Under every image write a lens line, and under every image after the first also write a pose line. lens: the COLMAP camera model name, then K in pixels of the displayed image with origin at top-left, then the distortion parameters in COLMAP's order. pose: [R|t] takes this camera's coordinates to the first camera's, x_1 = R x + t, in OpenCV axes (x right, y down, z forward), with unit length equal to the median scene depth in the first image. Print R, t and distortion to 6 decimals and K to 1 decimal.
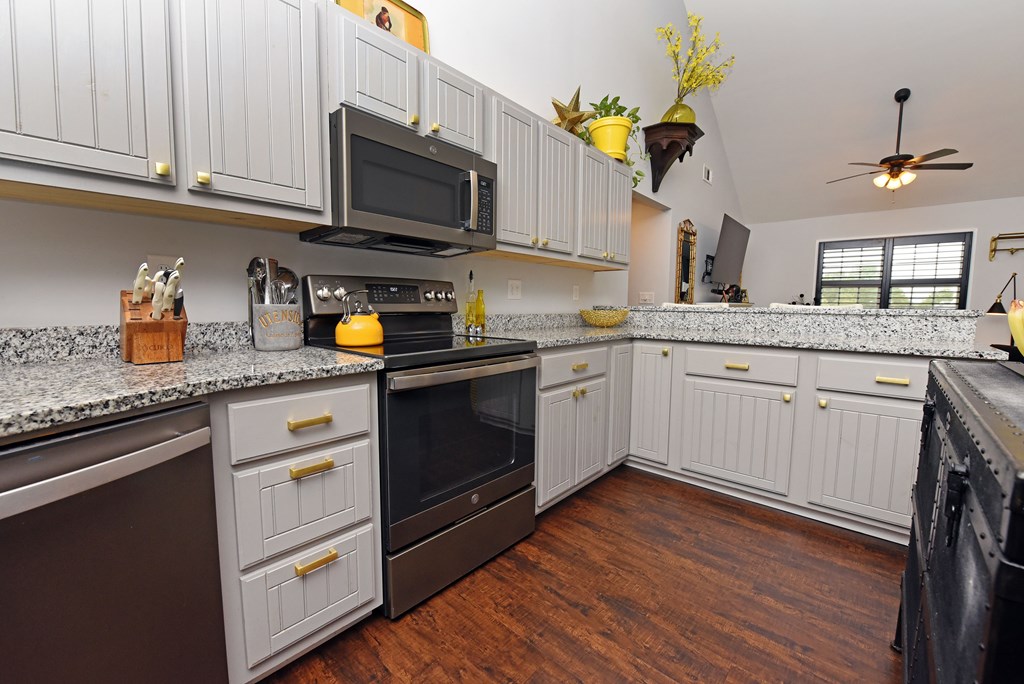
lens RADIAL K [[413.4, 0, 512.0], [0, 413.4, 342.0], [0, 0, 1]] dist [-0.000630, -0.000072]
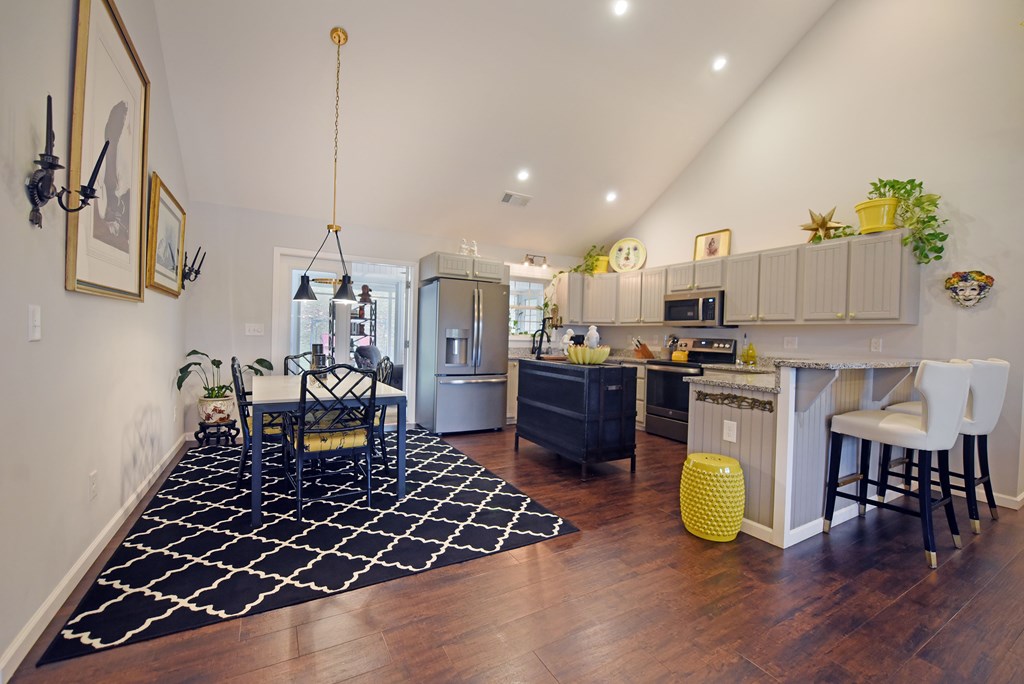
lens RADIAL K [[413.4, 0, 512.0], [0, 413.4, 342.0], [0, 0, 1]] dist [-0.000630, -0.000072]
pose [[-0.300453, -0.004320, -0.953787, 2.143082], [-0.115455, 0.992801, 0.031873, -0.070668], [0.946783, 0.119696, -0.298789, 0.556991]]
